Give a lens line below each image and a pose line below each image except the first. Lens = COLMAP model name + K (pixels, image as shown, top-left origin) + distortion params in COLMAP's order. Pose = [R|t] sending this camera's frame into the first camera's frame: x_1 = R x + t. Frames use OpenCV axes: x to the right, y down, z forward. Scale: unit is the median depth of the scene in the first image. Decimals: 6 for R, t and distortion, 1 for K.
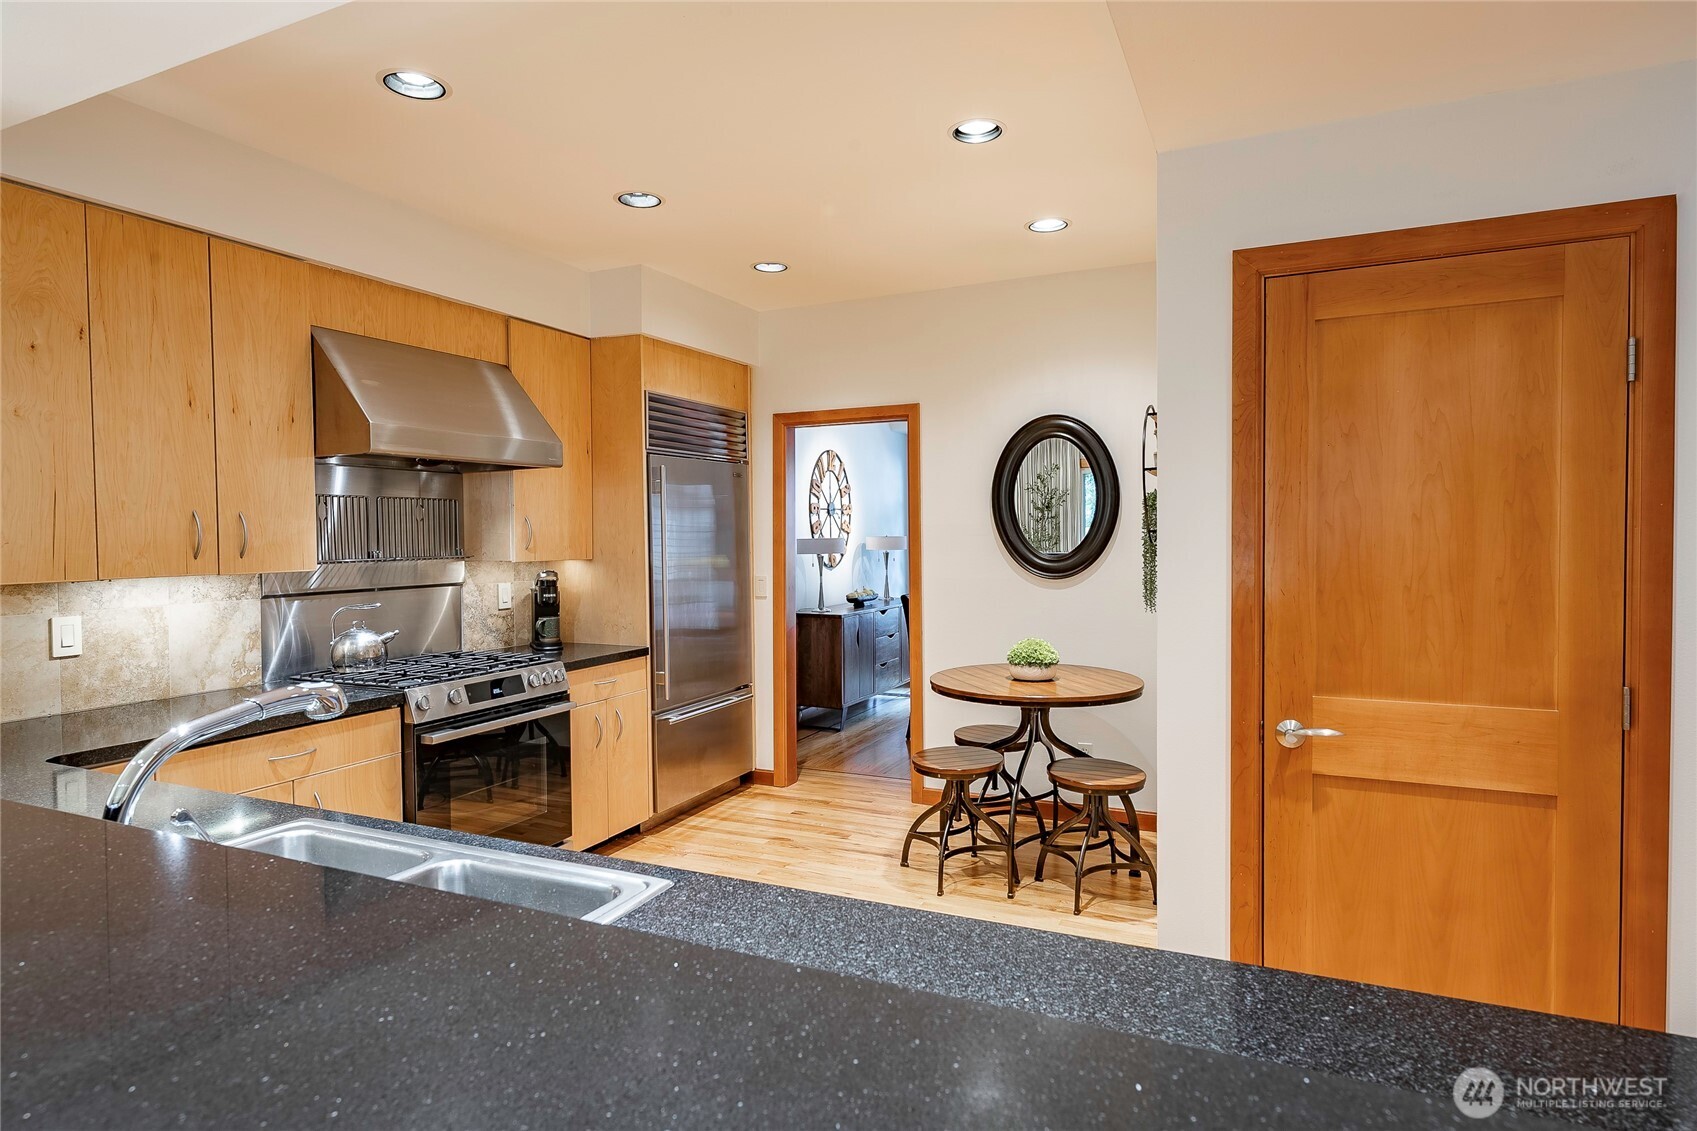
lens RADIAL K [[930.1, 0, 858.4], [0, 930.1, 559.7], [0, 0, 1]] dist [0.001353, -0.000684]
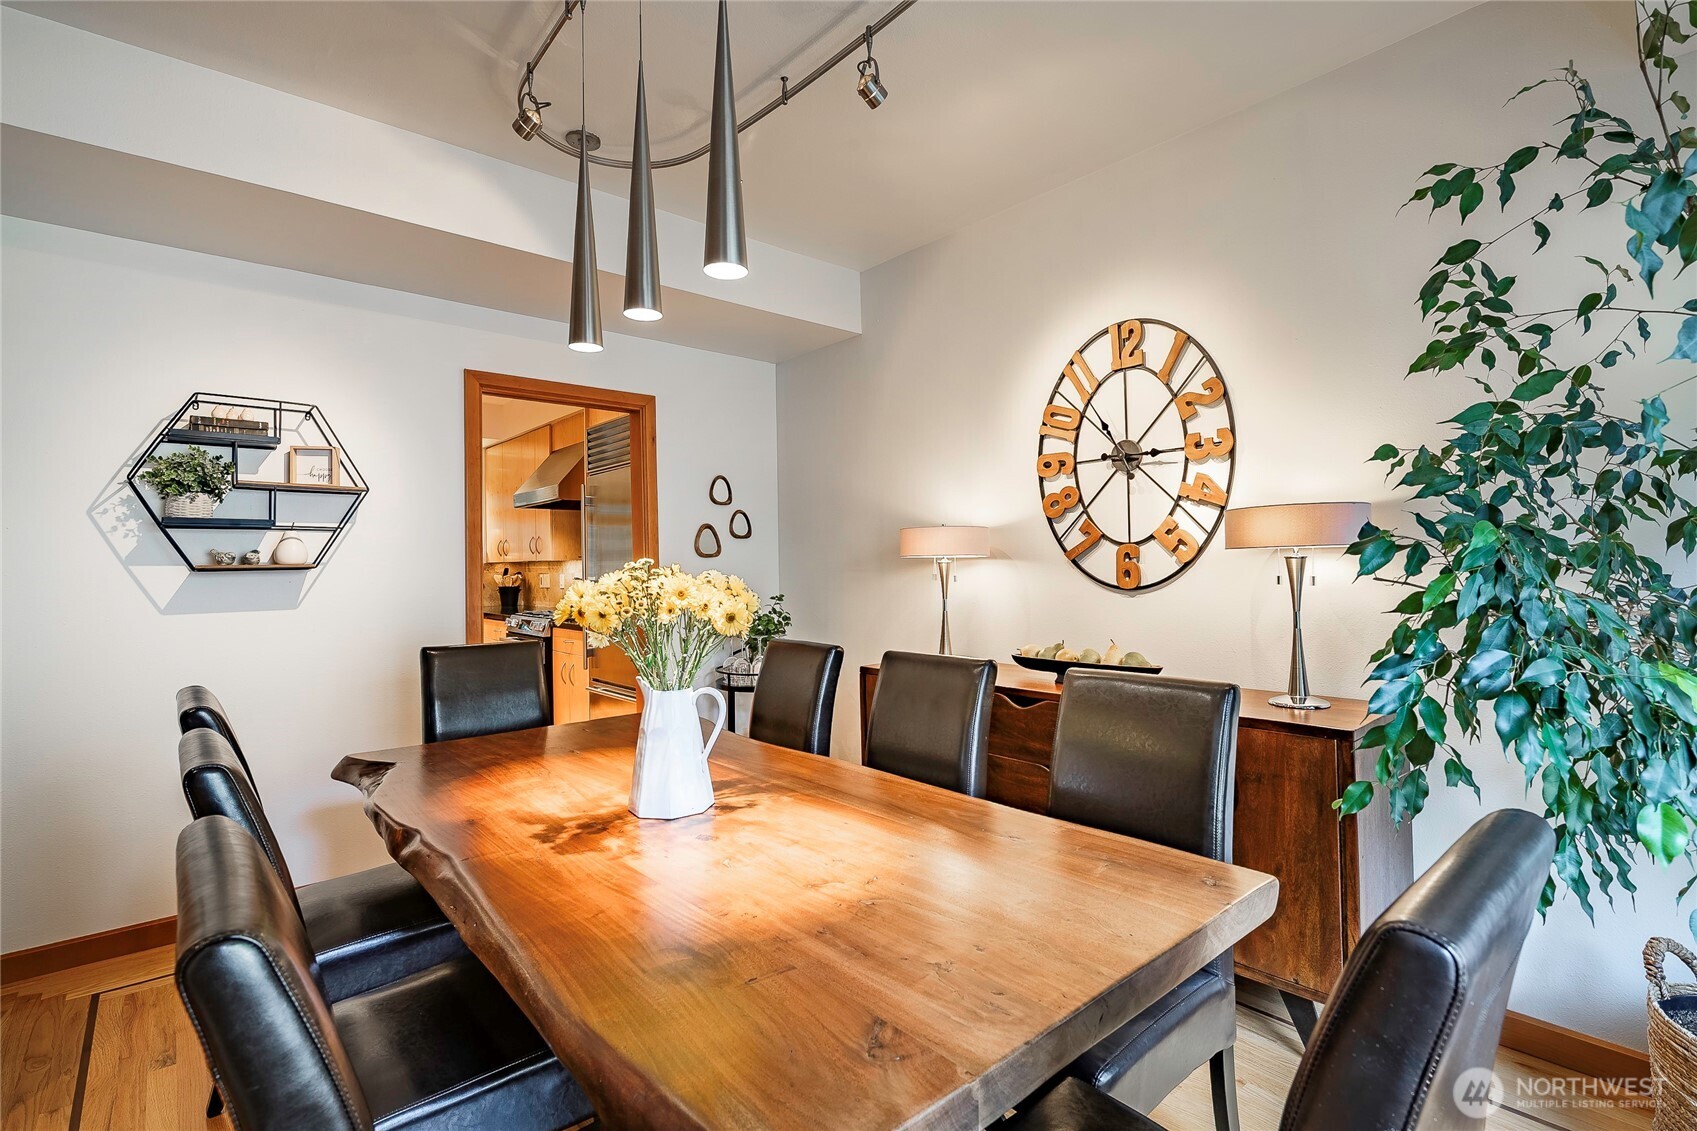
lens RADIAL K [[777.5, 0, 854.5], [0, 777.5, 559.8], [0, 0, 1]] dist [-0.002884, -0.002937]
pose [[-0.419268, 0.009790, -0.907810, 0.663555], [-0.007774, 0.999866, 0.014374, -0.019226], [0.907829, 0.013084, -0.419136, 1.961366]]
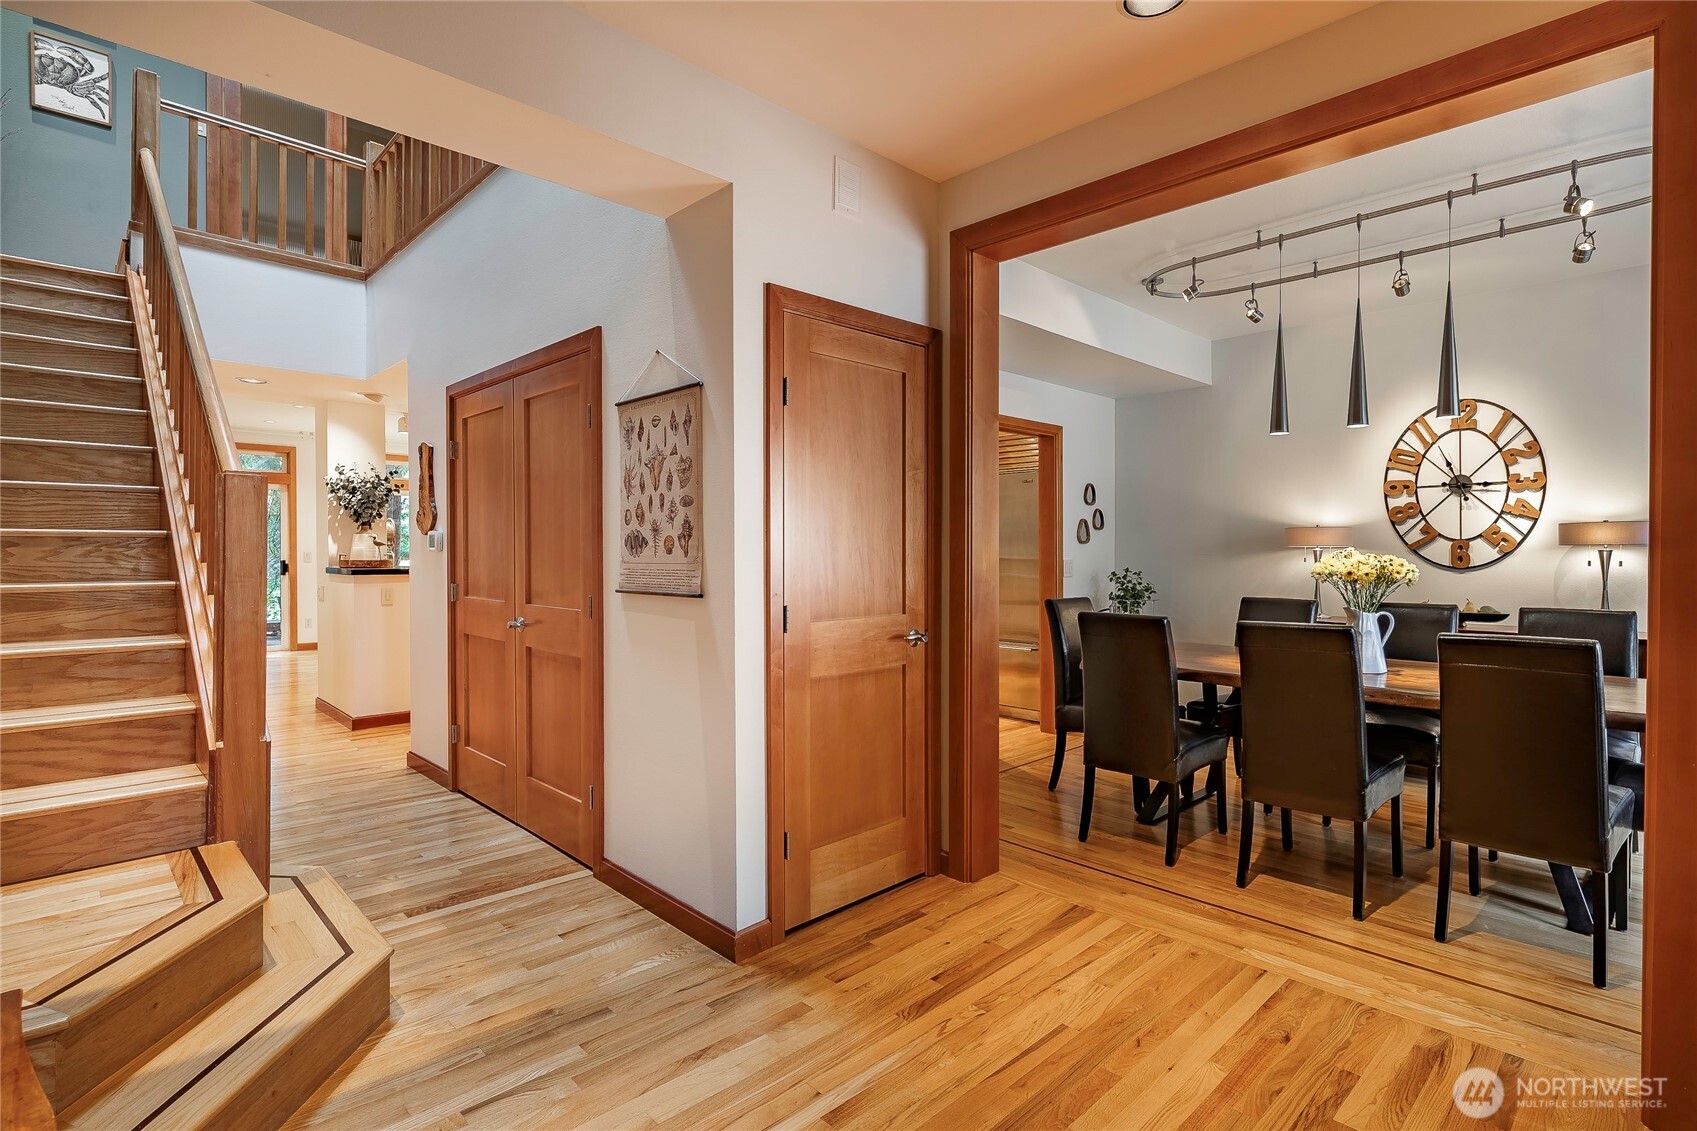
lens RADIAL K [[820.6, 0, 860.4], [0, 820.6, 557.5], [0, 0, 1]] dist [-0.004480, -0.001069]
pose [[-0.371764, 0.019649, -0.928120, 1.314244], [-0.021974, 0.999310, 0.029958, -0.017100], [0.928067, 0.031532, -0.371075, 1.541240]]
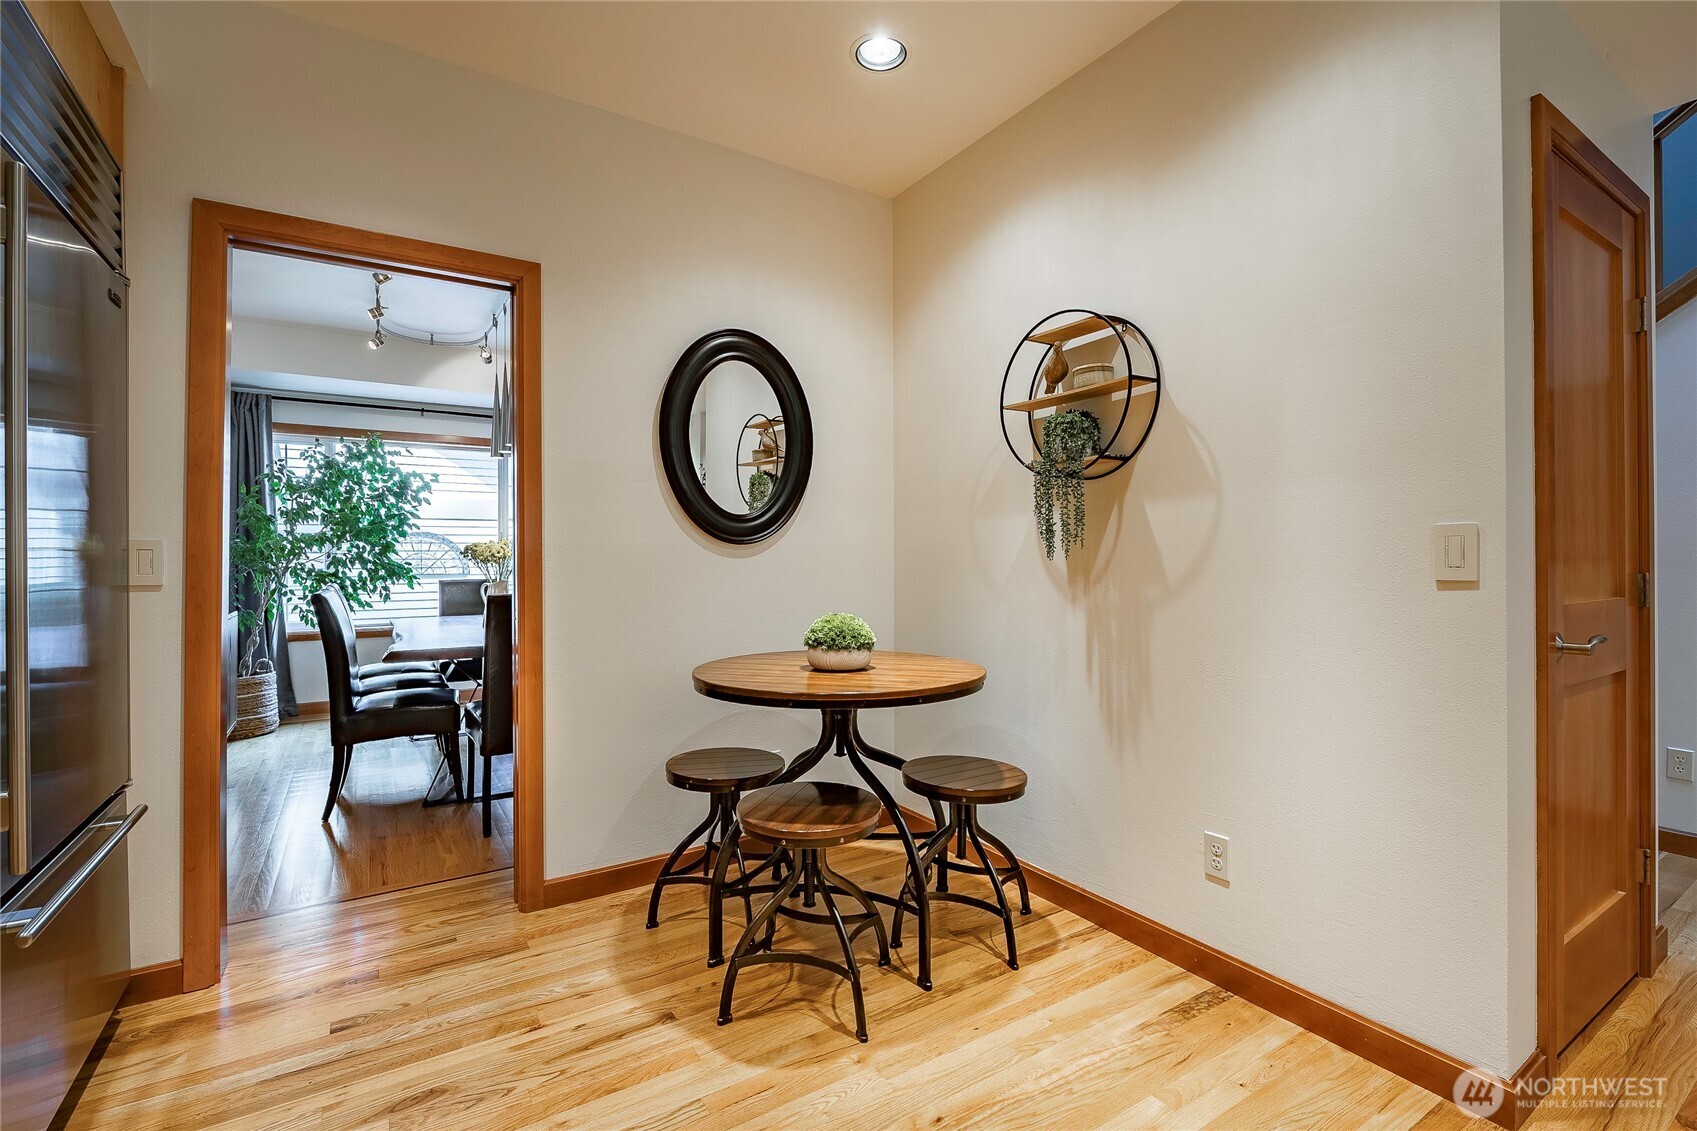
lens RADIAL K [[748.8, 0, 847.8], [0, 748.8, 561.6], [0, 0, 1]] dist [-0.010000, 0.000052]
pose [[0.541953, 0.008542, 0.840366, -0.294550], [0.023486, 0.999404, -0.025304, 0.059846], [-0.840081, 0.033451, 0.541429, 0.676522]]
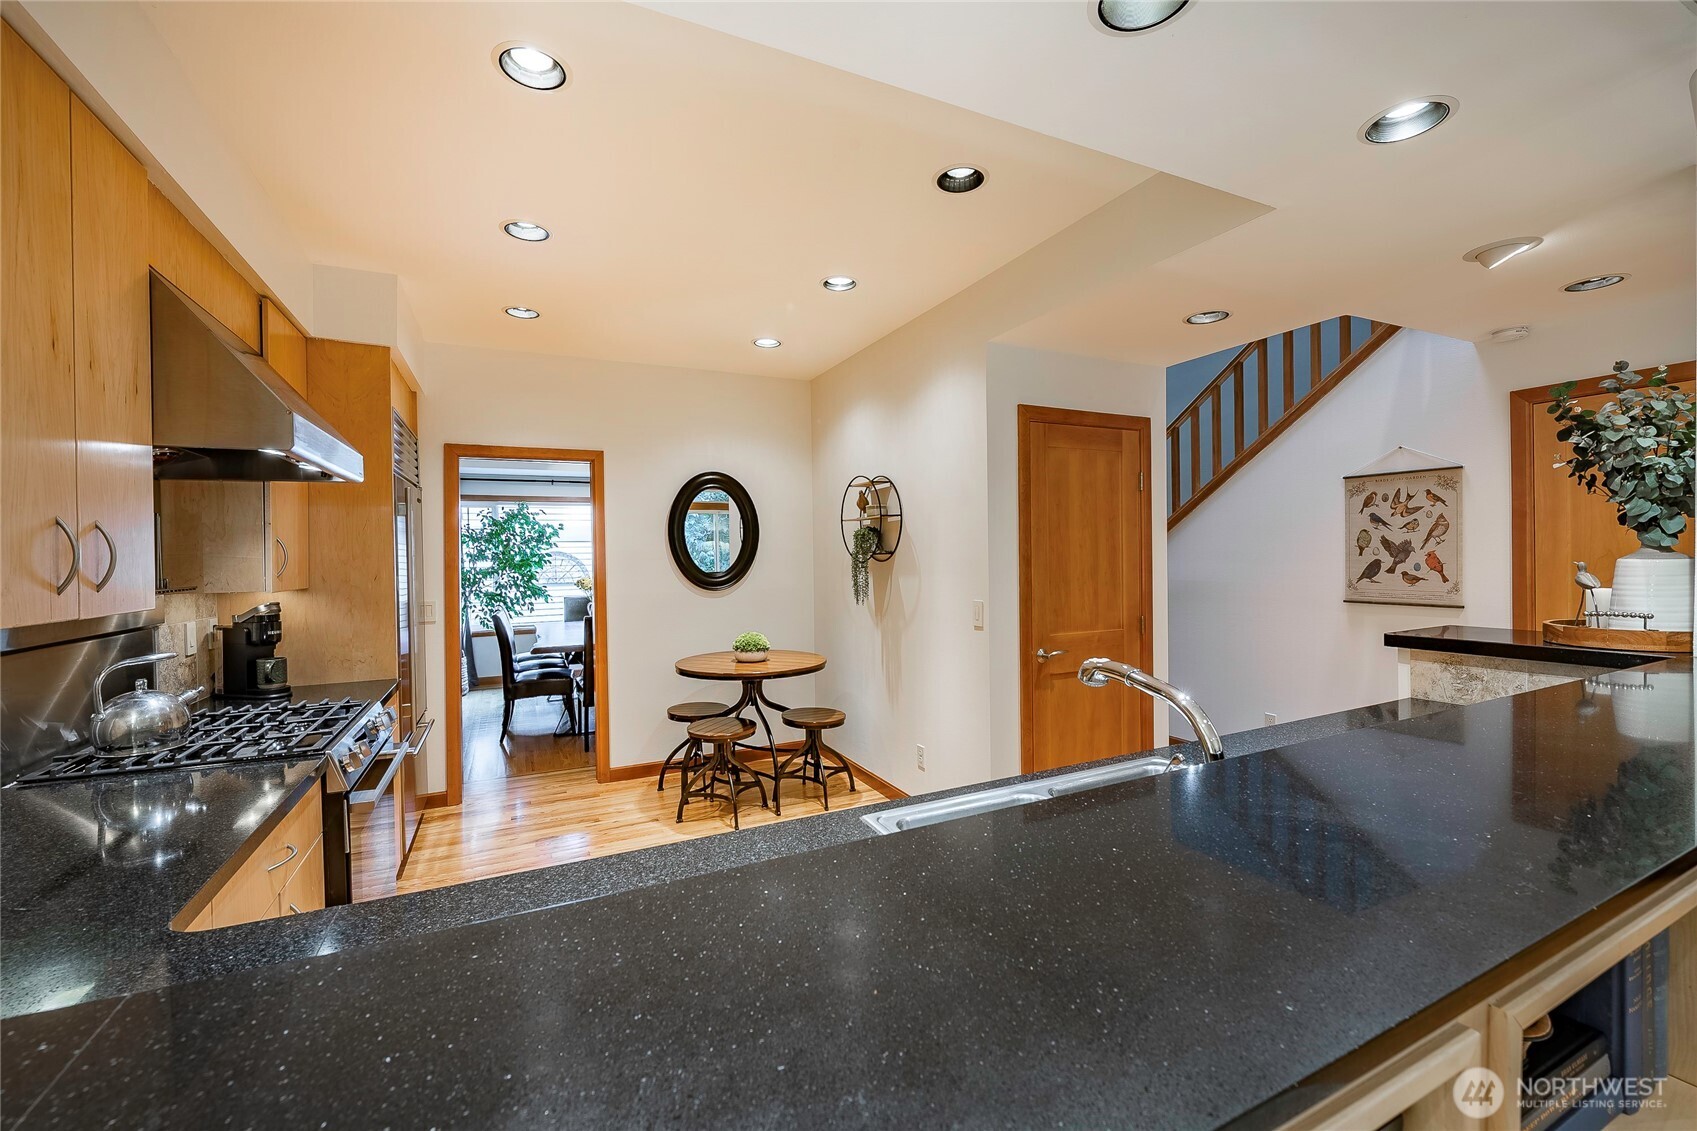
lens RADIAL K [[693.0, 0, 858.0], [0, 693.0, 561.9], [0, 0, 1]] dist [-0.012104, -0.000576]
pose [[0.632691, -0.007430, 0.774368, -0.513626], [0.030541, 0.999415, -0.015365, 0.000338], [-0.773801, 0.033371, 0.632549, 0.213121]]
